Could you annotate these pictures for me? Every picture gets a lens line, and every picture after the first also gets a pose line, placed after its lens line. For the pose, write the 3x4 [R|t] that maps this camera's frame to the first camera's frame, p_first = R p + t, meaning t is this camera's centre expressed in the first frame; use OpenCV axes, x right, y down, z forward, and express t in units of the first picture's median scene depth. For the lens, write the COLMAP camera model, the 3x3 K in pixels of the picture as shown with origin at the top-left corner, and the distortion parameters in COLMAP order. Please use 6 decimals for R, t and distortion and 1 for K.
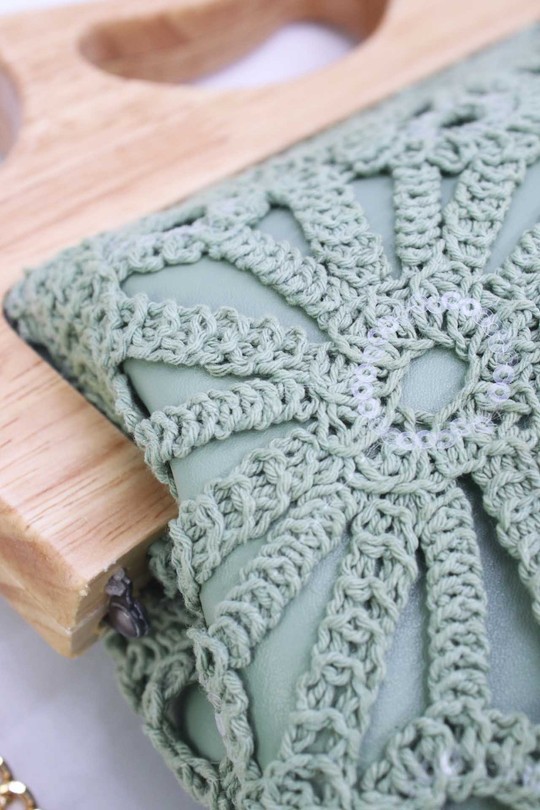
lens RADIAL K [[1275.6, 0, 267.7], [0, 1275.6, 405.6], [0, 0, 1]] dist [-0.160441, 0.000000]
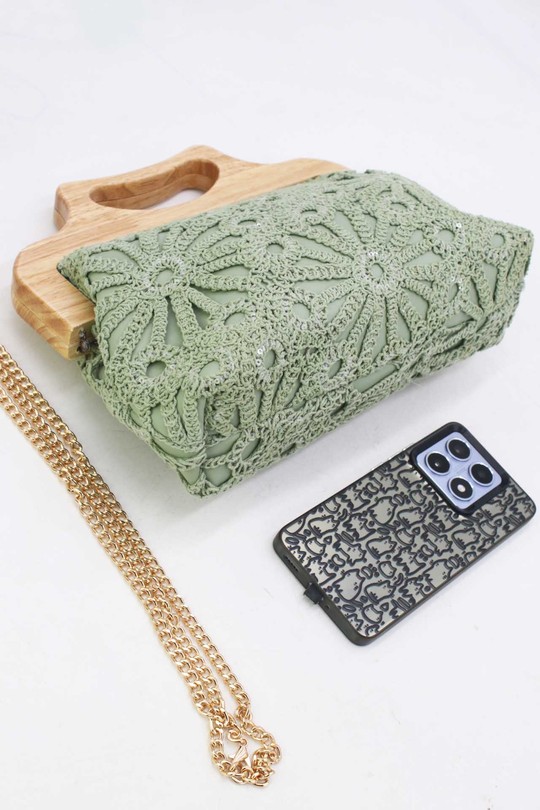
lens RADIAL K [[1275.6, 0, 268.0], [0, 1275.6, 410.0], [0, 0, 1]] dist [-0.160441, 0.000000]
pose [[0.997865, 0.032042, -0.056915, 0.676615], [-0.039318, 0.990507, -0.131720, 0.878446], [0.052154, 0.133677, 0.989652, -2.749350]]
